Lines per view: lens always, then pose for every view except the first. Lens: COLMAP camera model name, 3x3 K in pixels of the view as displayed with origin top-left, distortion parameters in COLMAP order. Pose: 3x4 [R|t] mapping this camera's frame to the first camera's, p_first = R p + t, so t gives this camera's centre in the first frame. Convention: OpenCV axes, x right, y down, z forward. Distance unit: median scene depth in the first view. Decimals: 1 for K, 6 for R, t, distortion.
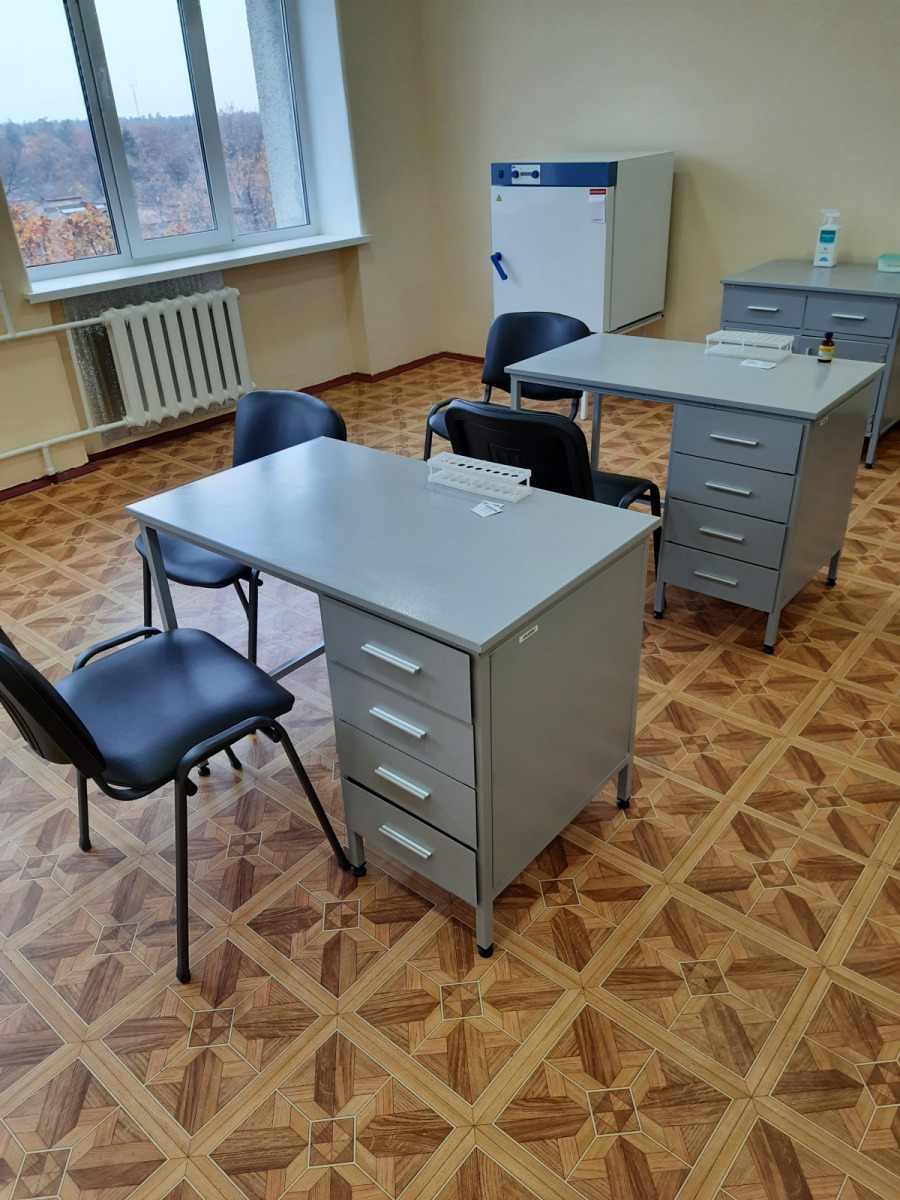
lens RADIAL K [[868.4, 0, 449.4], [0, 868.4, 598.1], [0, 0, 1]] dist [0.016390, 0.000144]
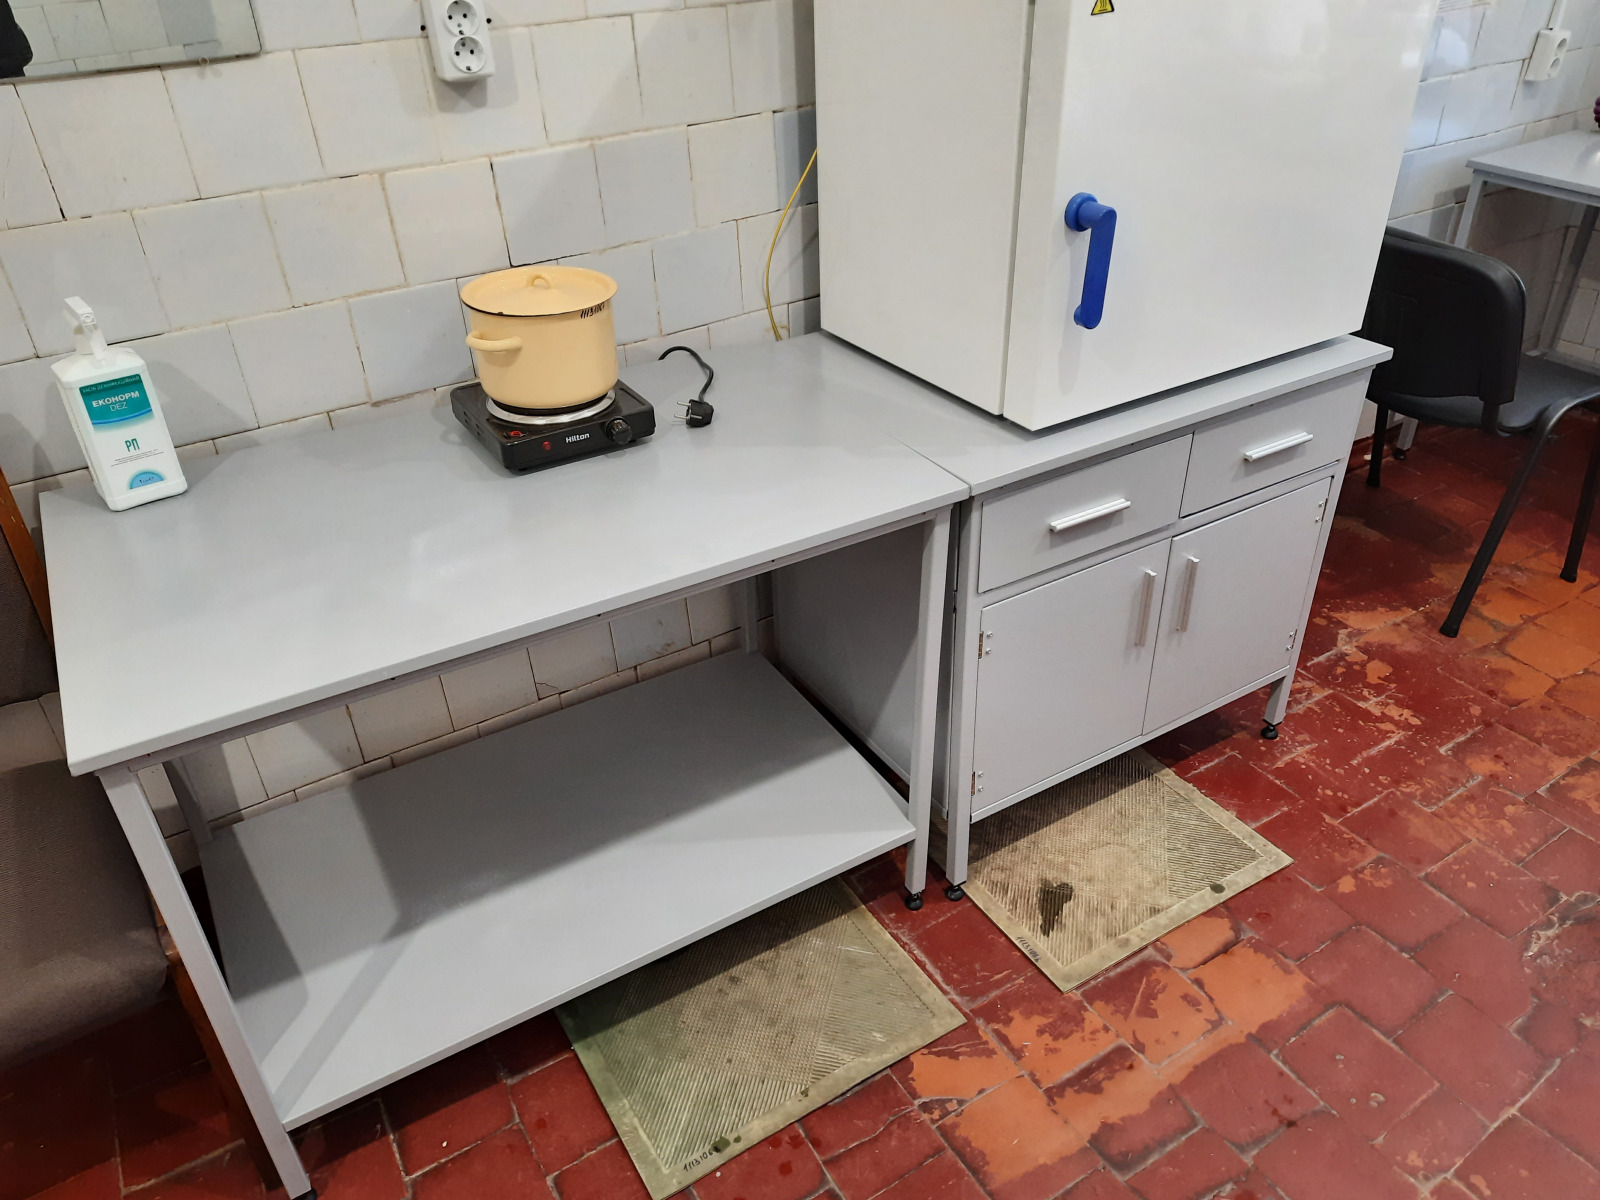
lens RADIAL K [[1157.9, 0, 800.1], [0, 1157.9, 599.1], [0, 0, 1]] dist [0.016390, 0.000144]
pose [[0.323224, -0.487862, 0.810875, 0.178402], [0.485197, 0.821107, 0.300613, -0.331763], [-0.812472, 0.296269, 0.502110, 0.616881]]
